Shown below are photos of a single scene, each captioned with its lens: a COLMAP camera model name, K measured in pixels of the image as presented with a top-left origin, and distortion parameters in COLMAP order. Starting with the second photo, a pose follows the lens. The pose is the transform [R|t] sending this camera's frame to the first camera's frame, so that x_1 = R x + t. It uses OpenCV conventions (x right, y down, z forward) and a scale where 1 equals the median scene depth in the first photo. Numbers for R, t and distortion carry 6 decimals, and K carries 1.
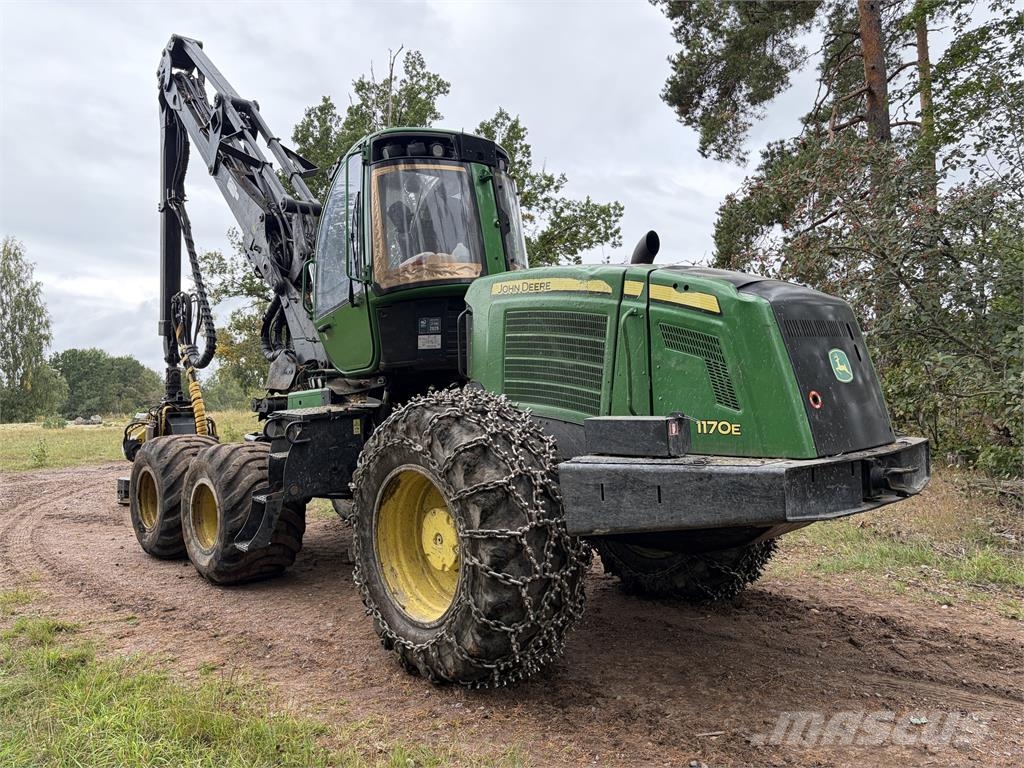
lens RADIAL K [[778.2, 0, 516.5], [0, 778.2, 389.8], [0, 0, 1]] dist [0.048344, -0.056973]
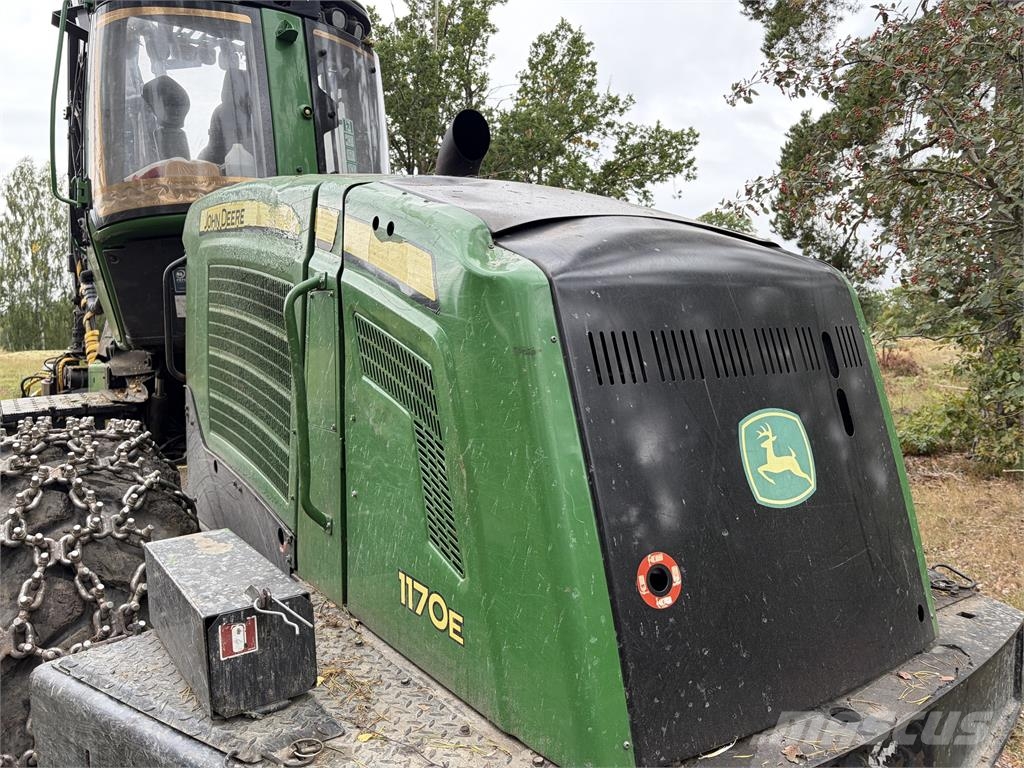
lens RADIAL K [[778.2, 0, 516.0], [0, 778.2, 374.4], [0, 0, 1]] dist [0.048344, -0.056973]
pose [[0.991996, 0.045450, -0.117807, 0.050000], [-0.038213, 0.997283, 0.062979, -0.012974], [0.120349, -0.057973, 0.991037, 0.094100]]
